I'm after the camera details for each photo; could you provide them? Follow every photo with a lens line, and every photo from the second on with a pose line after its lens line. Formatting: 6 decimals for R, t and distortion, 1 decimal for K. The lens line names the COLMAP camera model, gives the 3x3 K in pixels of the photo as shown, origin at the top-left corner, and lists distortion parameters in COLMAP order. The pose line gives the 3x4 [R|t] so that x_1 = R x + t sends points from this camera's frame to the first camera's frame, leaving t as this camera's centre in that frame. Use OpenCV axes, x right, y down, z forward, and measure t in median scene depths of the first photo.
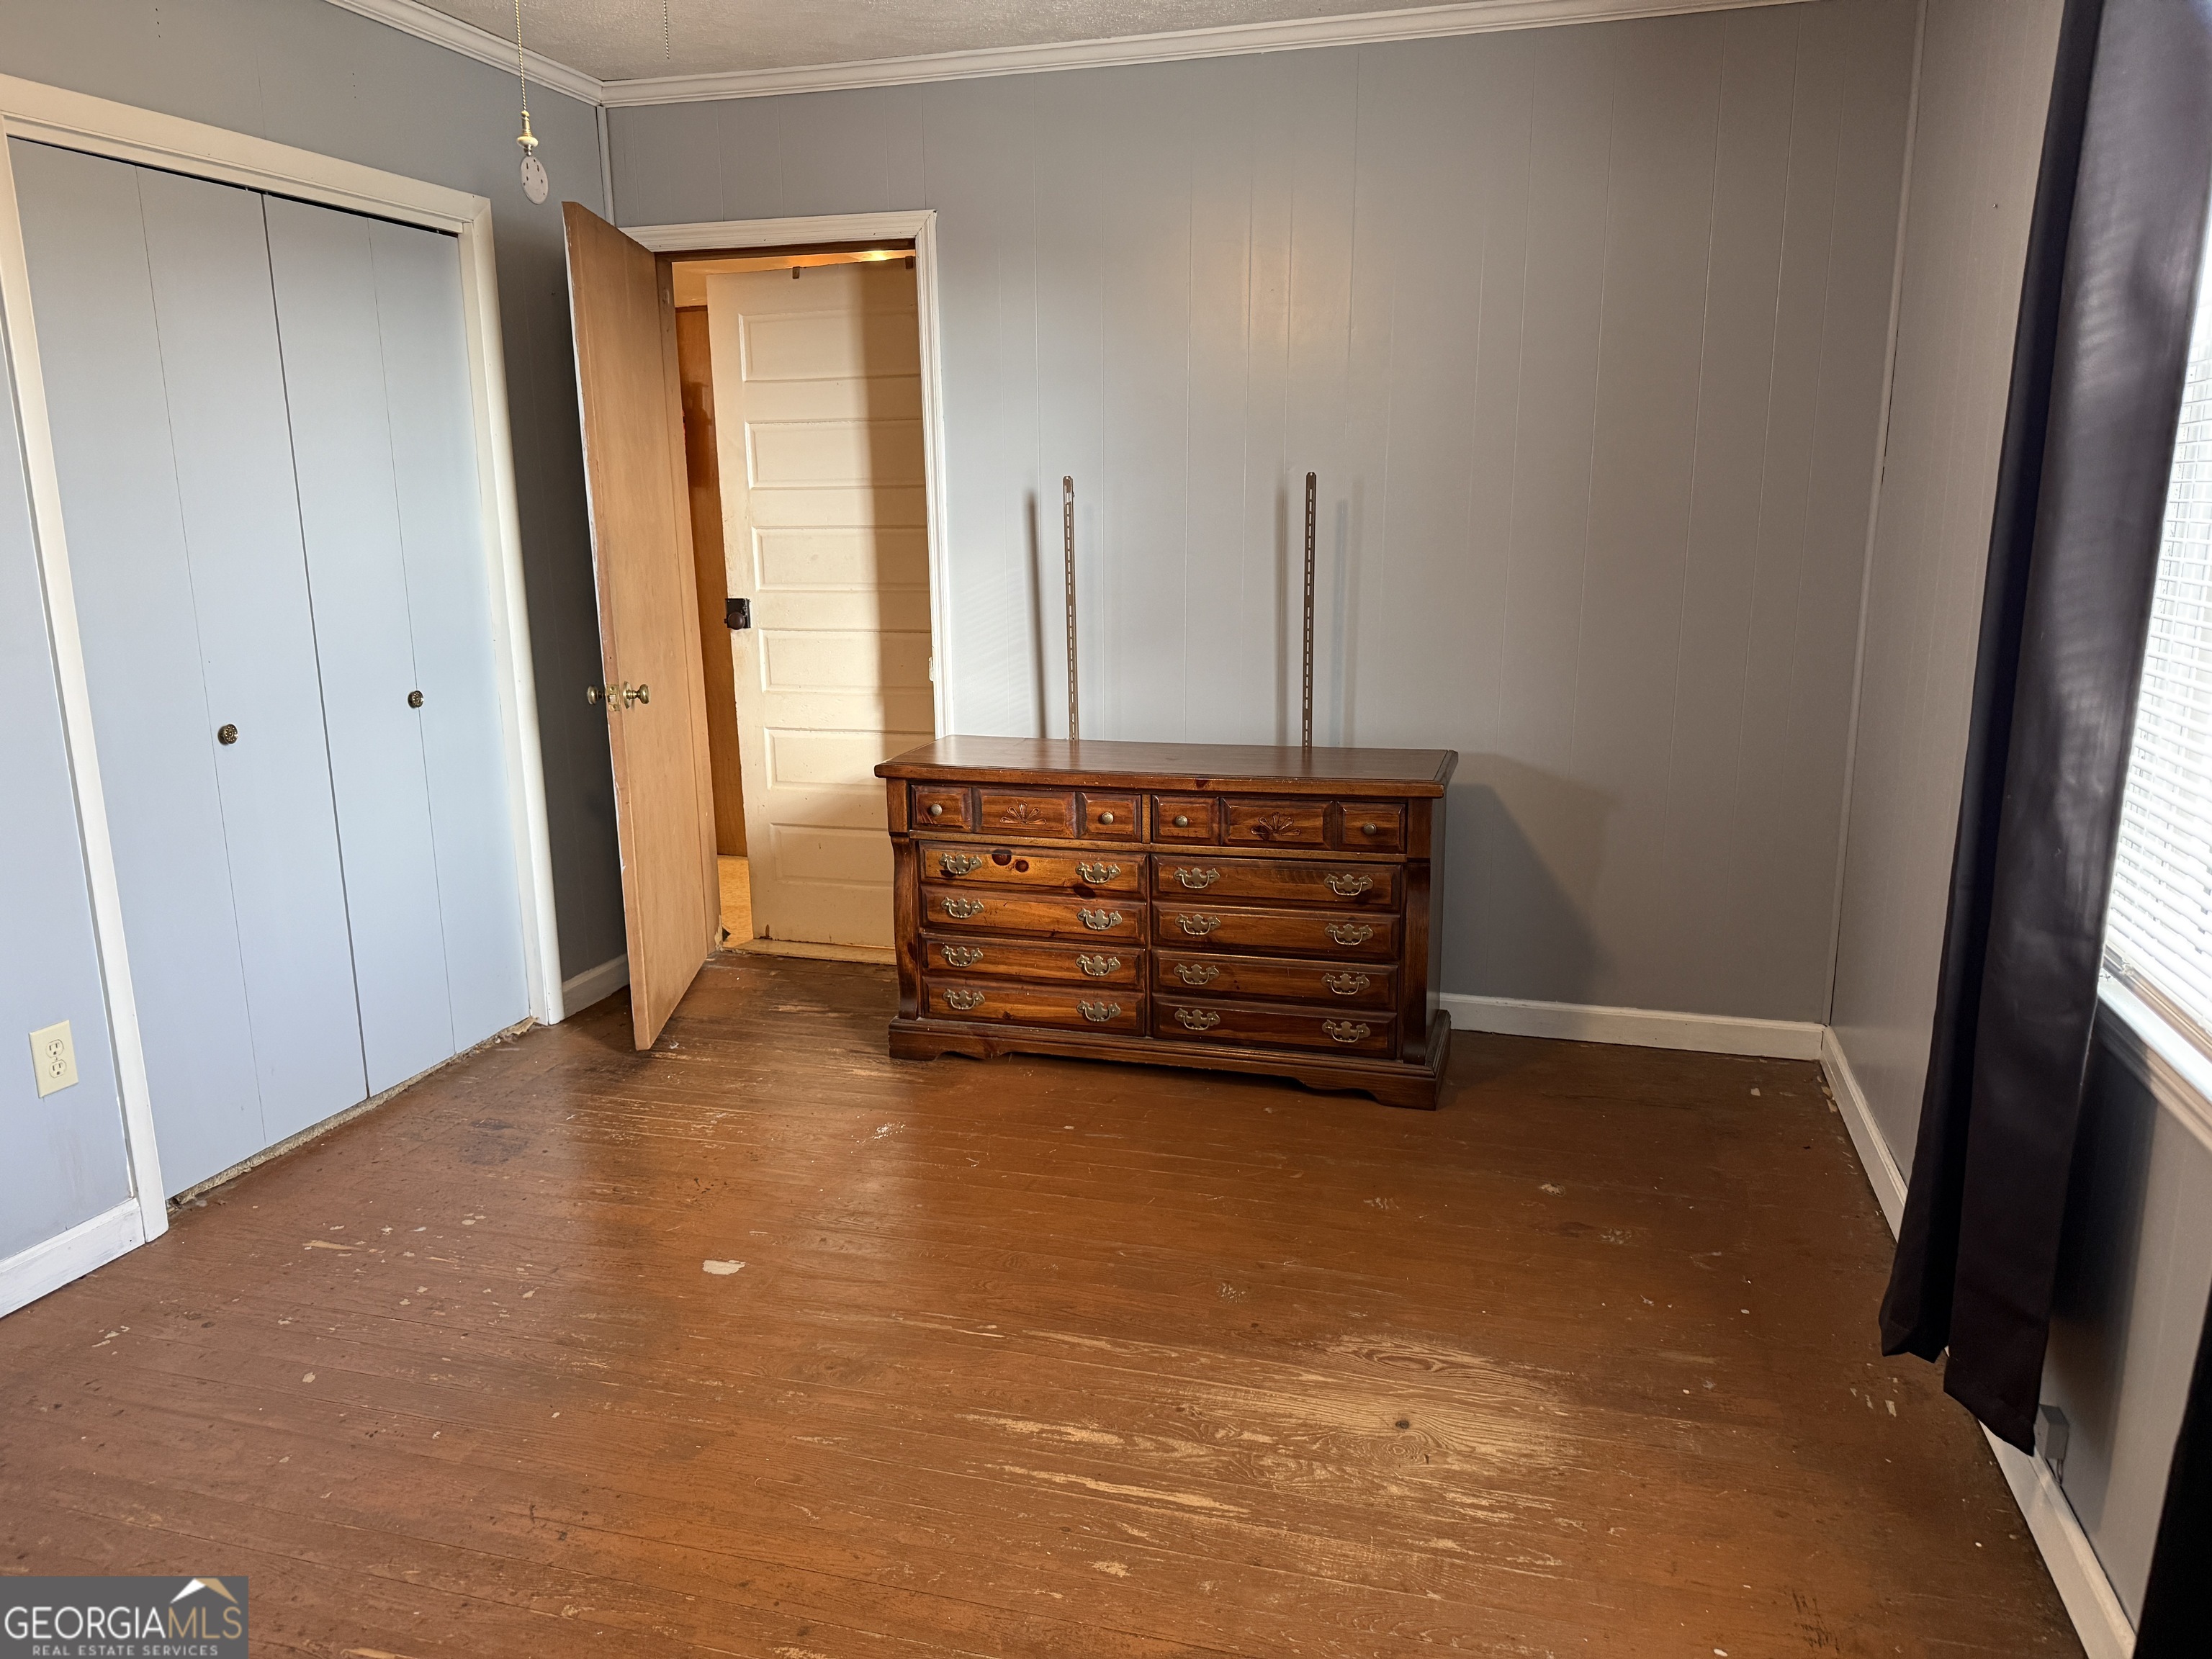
lens RADIAL K [[1562.9, 0, 1103.5], [0, 1562.9, 834.4], [0, 0, 1]] dist [0.038563, -0.033488]
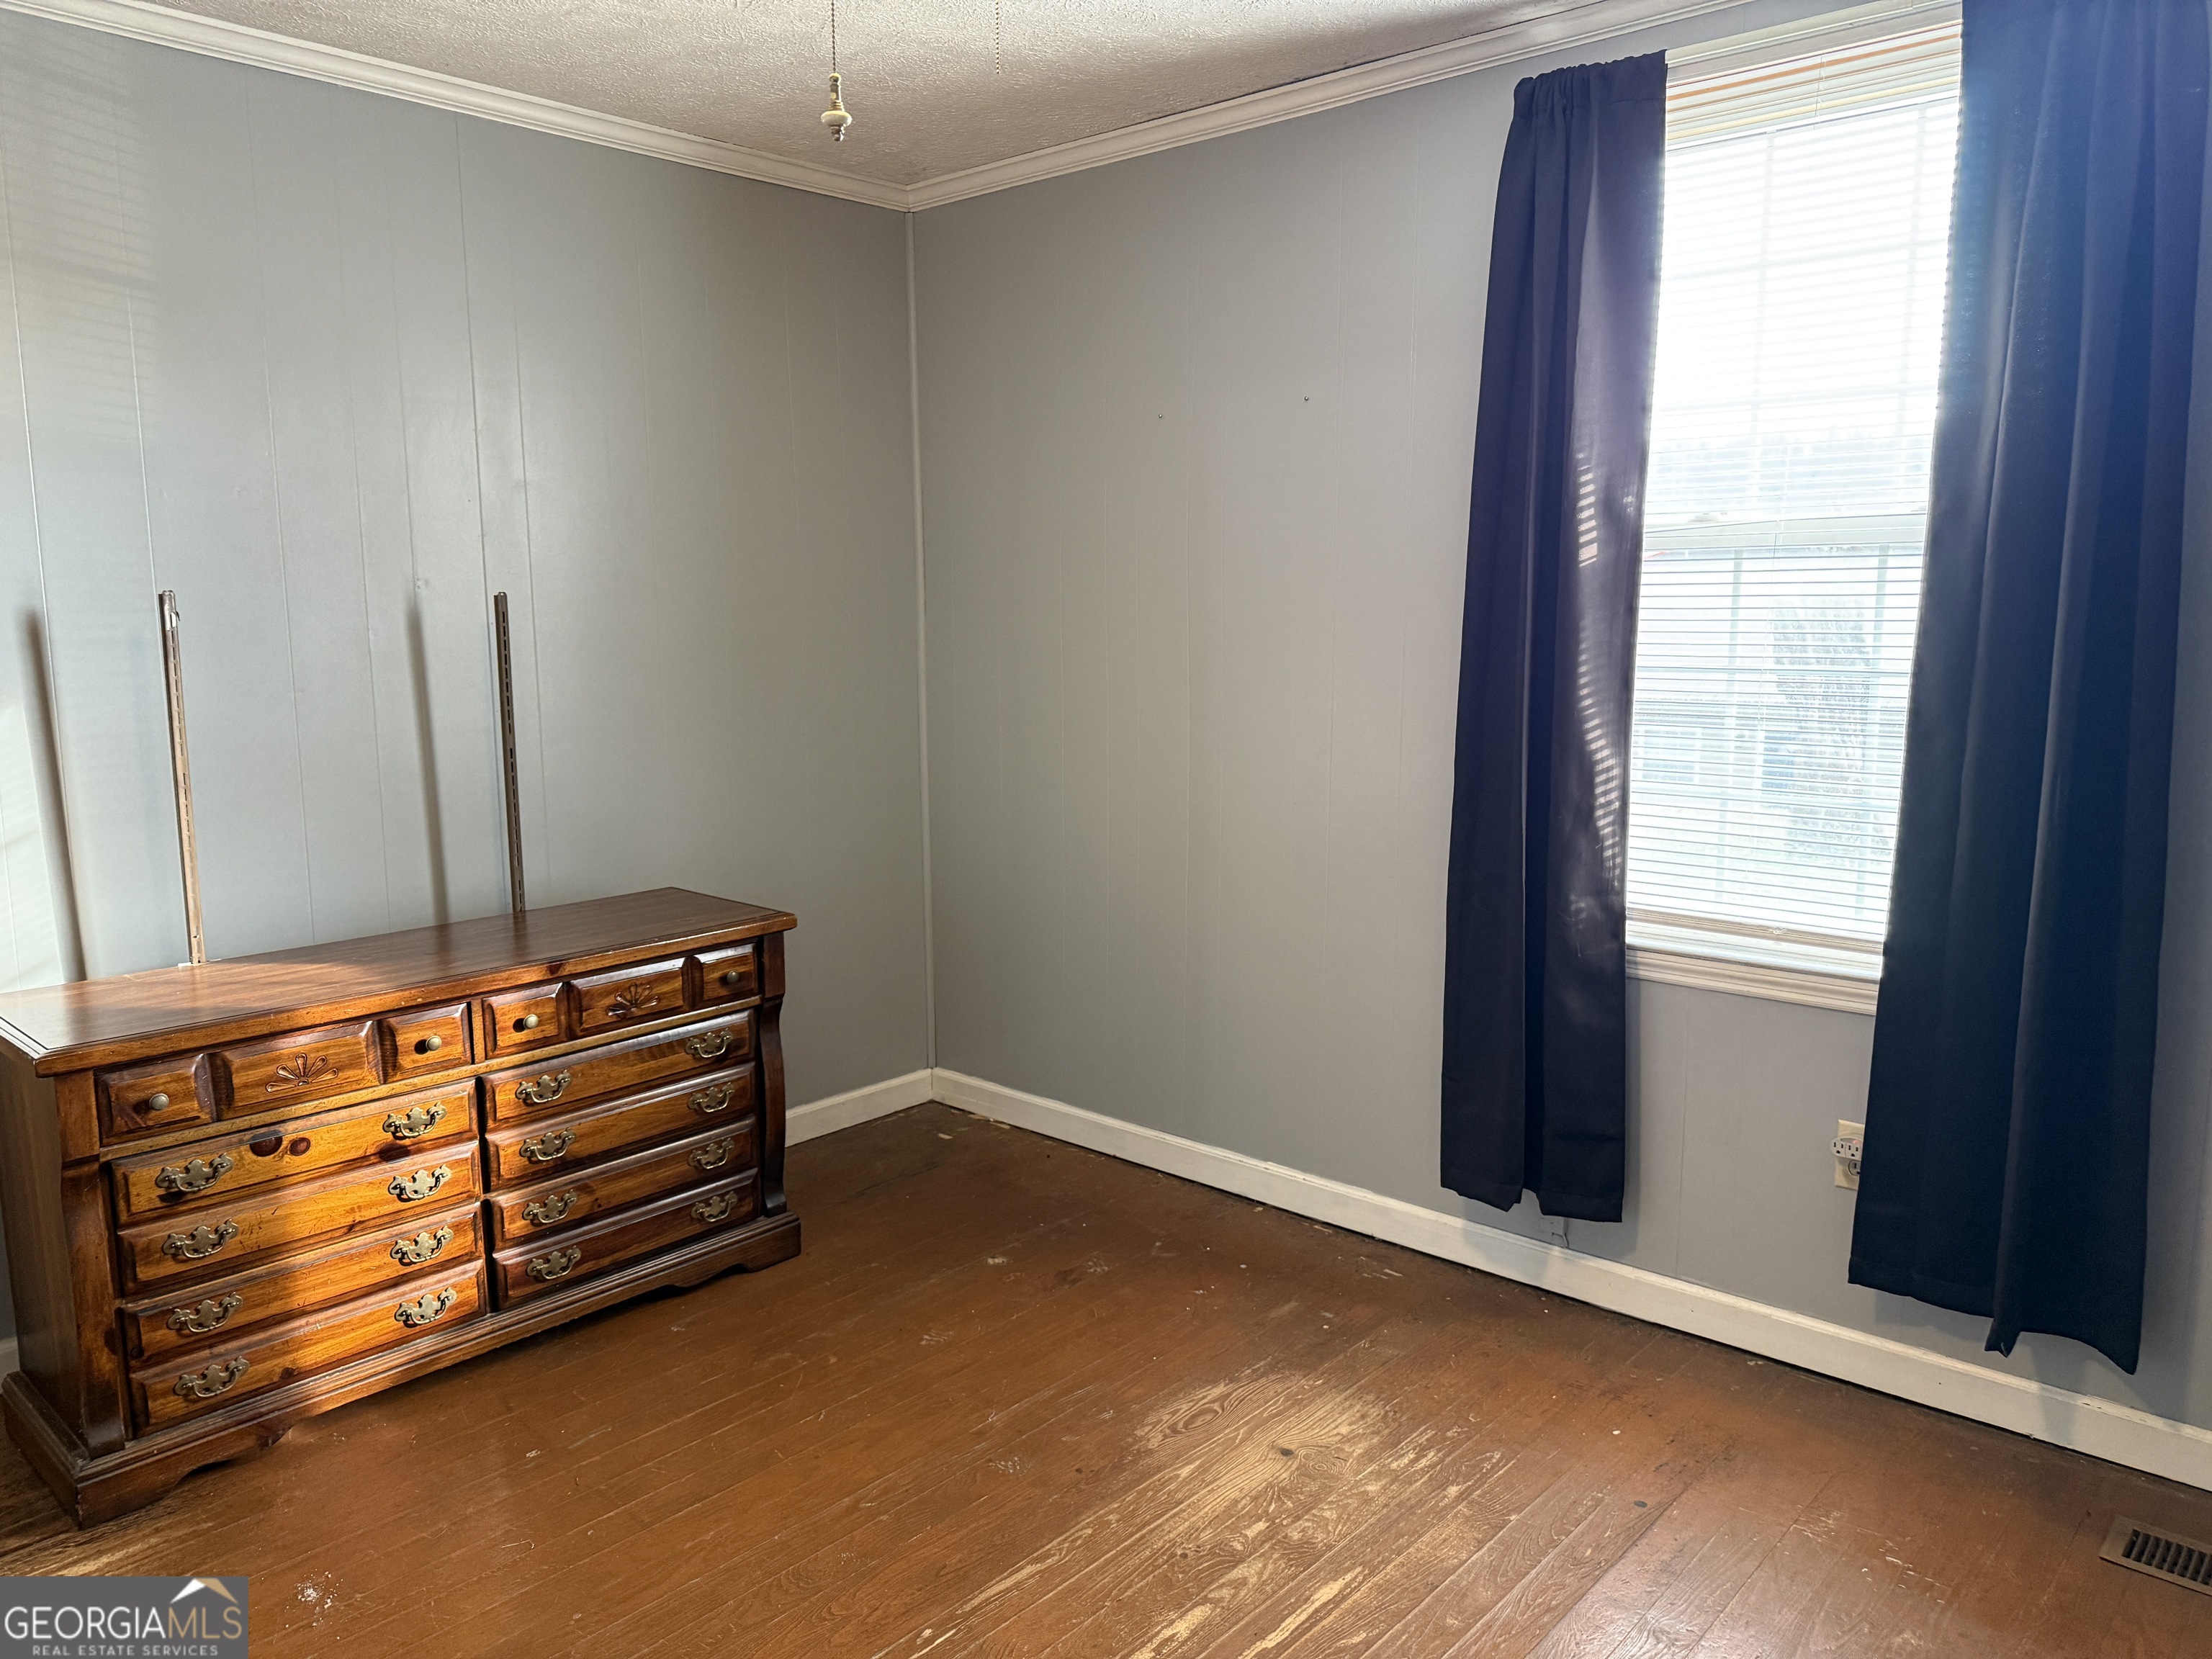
lens RADIAL K [[1599.9, 0, 1112.6], [0, 1599.9, 834.4], [0, 0, 1]] dist [0.087340, -0.116982]
pose [[0.411384, -0.123660, 0.903034, -0.557561], [0.183934, 0.981634, 0.050631, -0.088862], [-0.892710, 0.145269, 0.426574, 0.372370]]
